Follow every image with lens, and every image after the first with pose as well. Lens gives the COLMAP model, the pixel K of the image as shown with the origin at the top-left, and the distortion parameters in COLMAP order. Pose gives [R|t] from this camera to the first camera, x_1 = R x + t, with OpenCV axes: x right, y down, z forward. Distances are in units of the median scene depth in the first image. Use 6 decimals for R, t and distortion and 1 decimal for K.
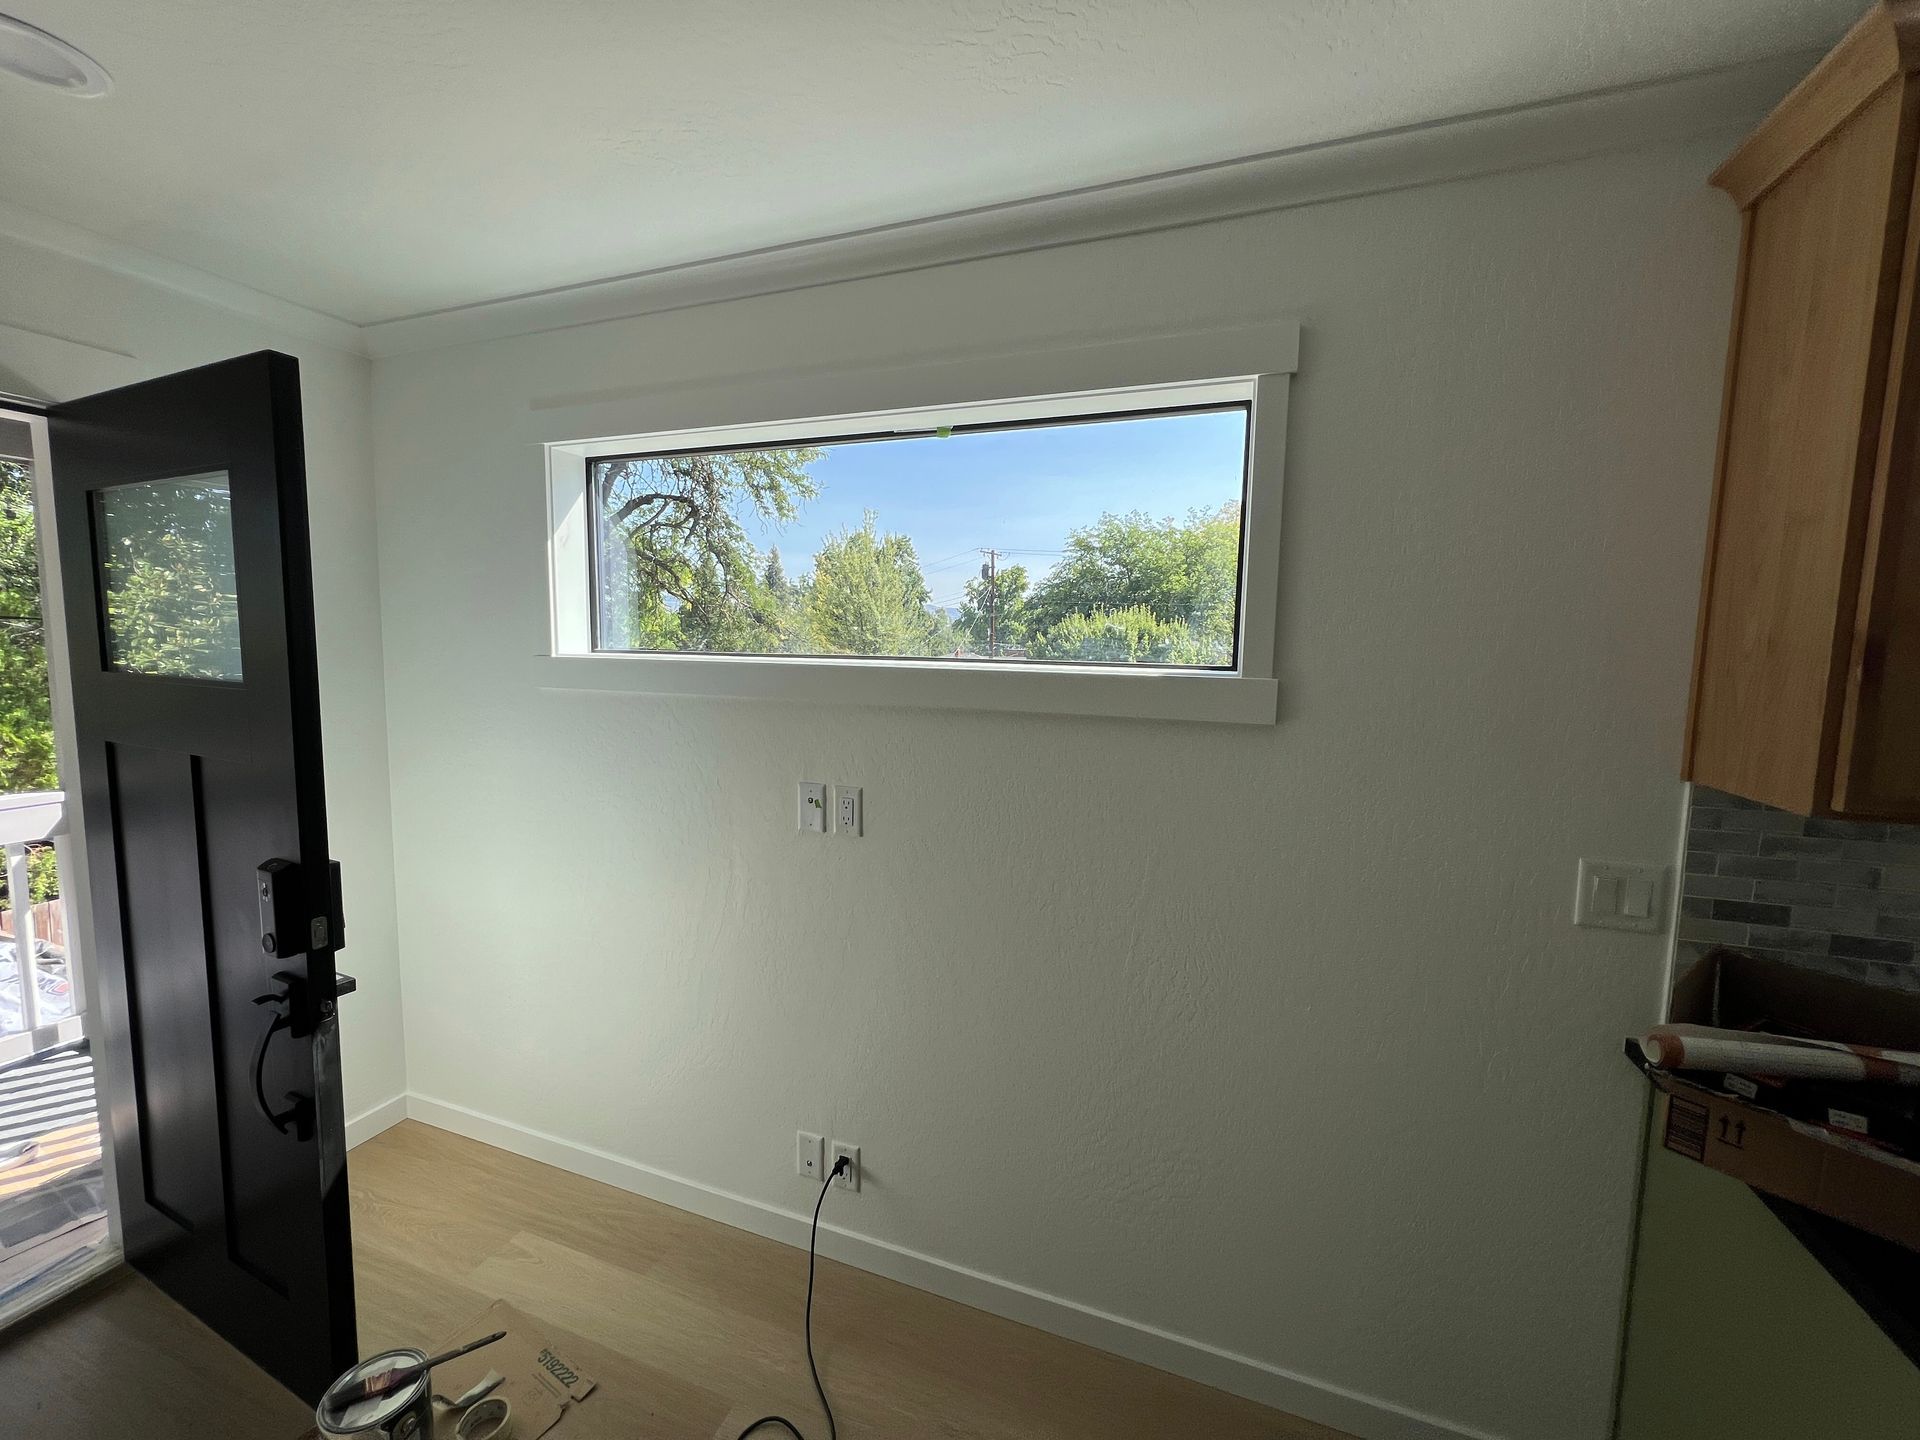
lens RADIAL K [[825.0, 0, 960.0], [0, 825.0, 720.0], [0, 0, 1]] dist [-0.001715, 0.013889]
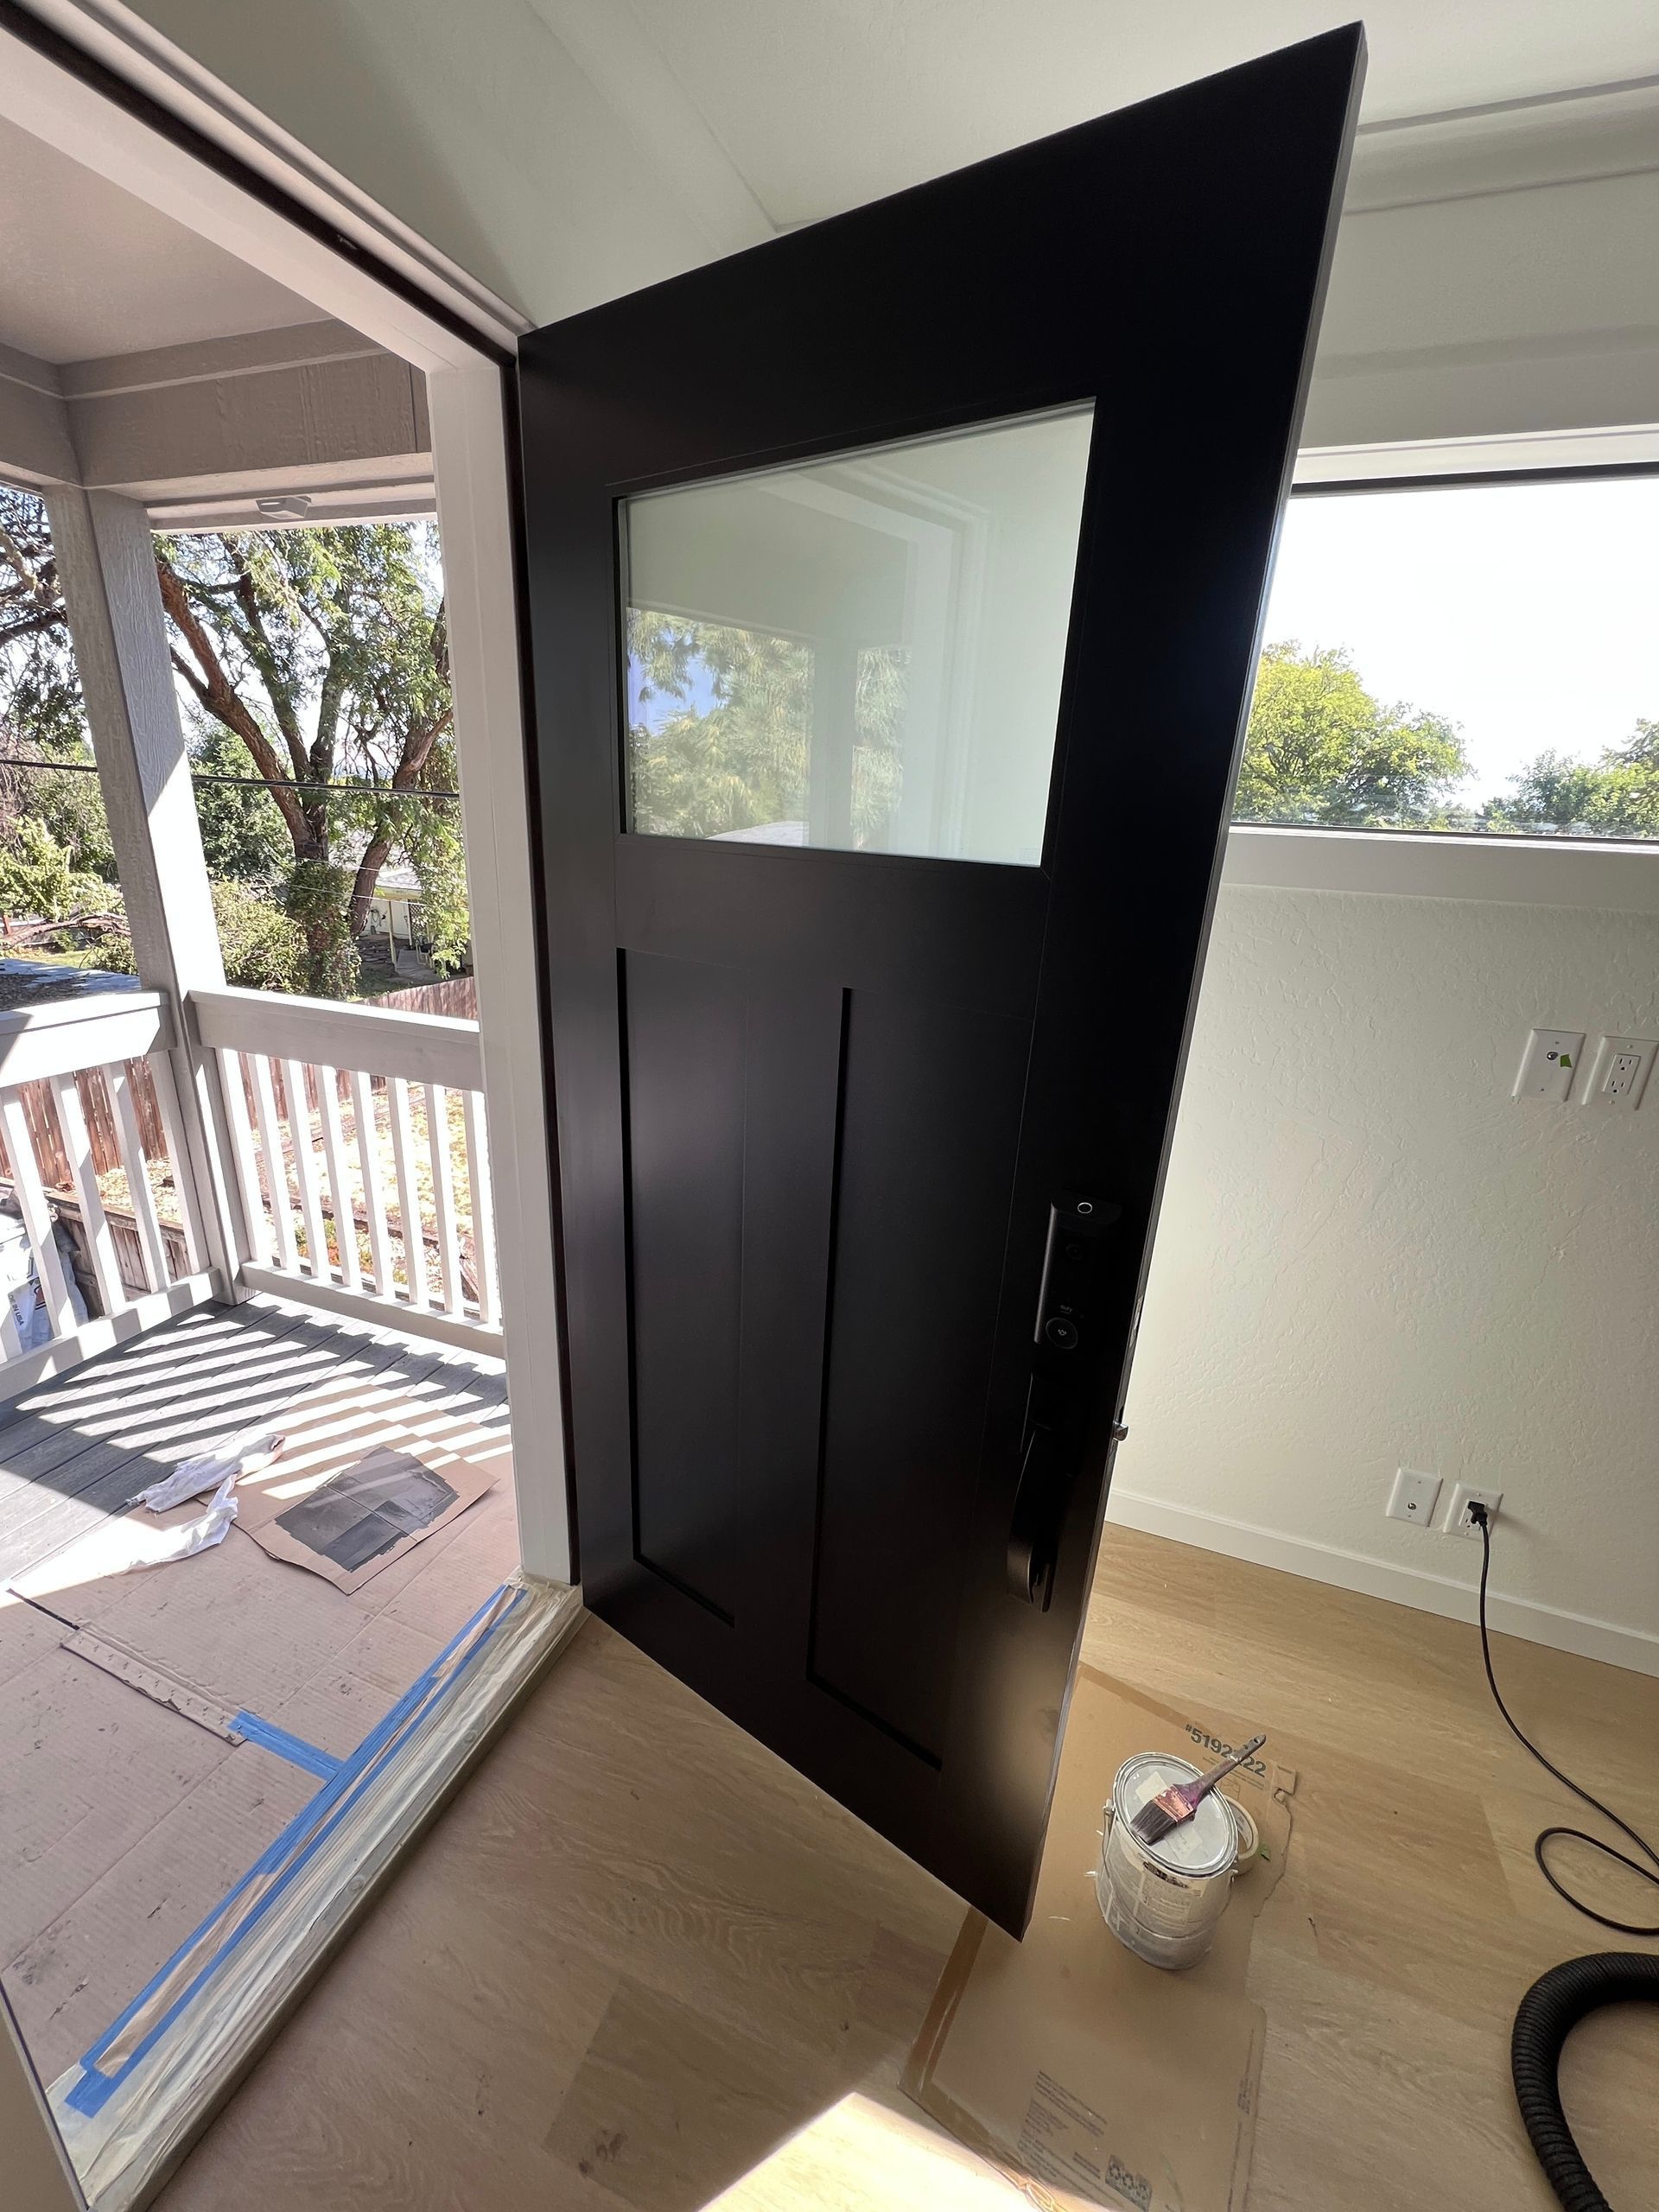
lens RADIAL K [[906.9, 0, 829.5], [0, 906.9, 1106.0], [0, 0, 1]] dist [0.003609, -0.000465]
pose [[0.998763, 0.013176, 0.047940, -0.822599], [-0.023587, 0.974395, 0.223603, -0.017192], [-0.043767, -0.224457, 0.973501, 0.277347]]
